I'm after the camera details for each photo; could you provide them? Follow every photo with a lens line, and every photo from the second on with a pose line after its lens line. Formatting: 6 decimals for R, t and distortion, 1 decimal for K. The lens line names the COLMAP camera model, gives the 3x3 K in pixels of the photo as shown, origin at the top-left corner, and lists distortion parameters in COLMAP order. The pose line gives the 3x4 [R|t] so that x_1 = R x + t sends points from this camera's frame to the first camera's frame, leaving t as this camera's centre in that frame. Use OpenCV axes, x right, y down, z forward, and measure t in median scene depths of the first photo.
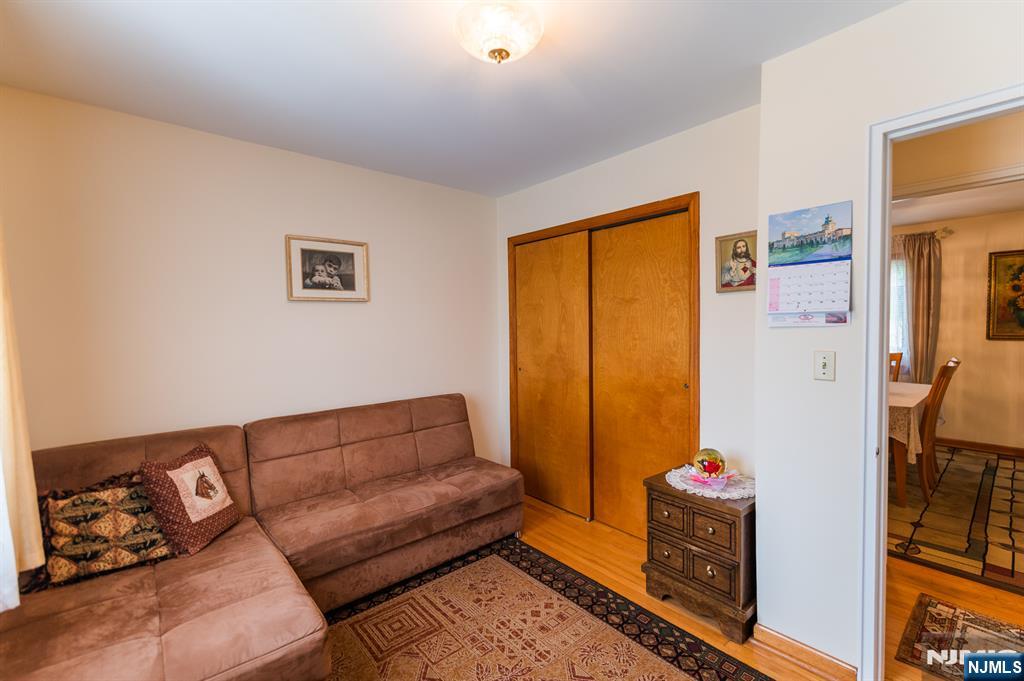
lens RADIAL K [[438.1, 0, 515.5], [0, 438.1, 343.9], [0, 0, 1]] dist [-0.005631, -0.000845]
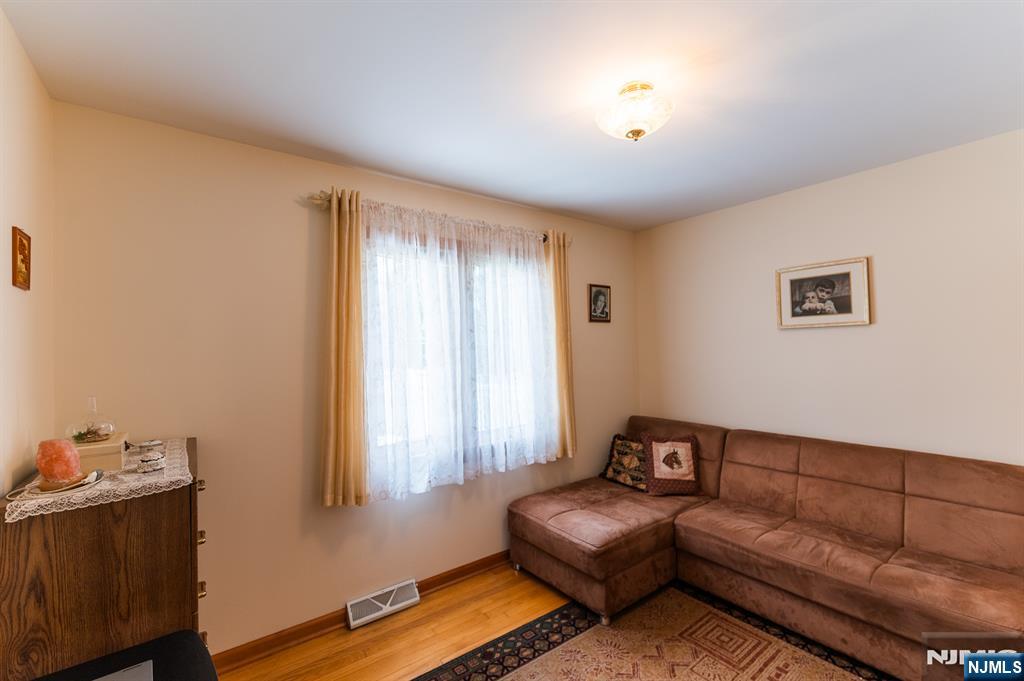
lens RADIAL K [[438.1, 0, 514.6], [0, 438.1, 340.1], [0, 0, 1]] dist [-0.005631, -0.000845]
pose [[-0.070580, 0.001492, -0.997505, 0.714453], [-0.018418, 0.999826, 0.002799, -0.070686], [0.997336, 0.018570, -0.070541, 0.468965]]
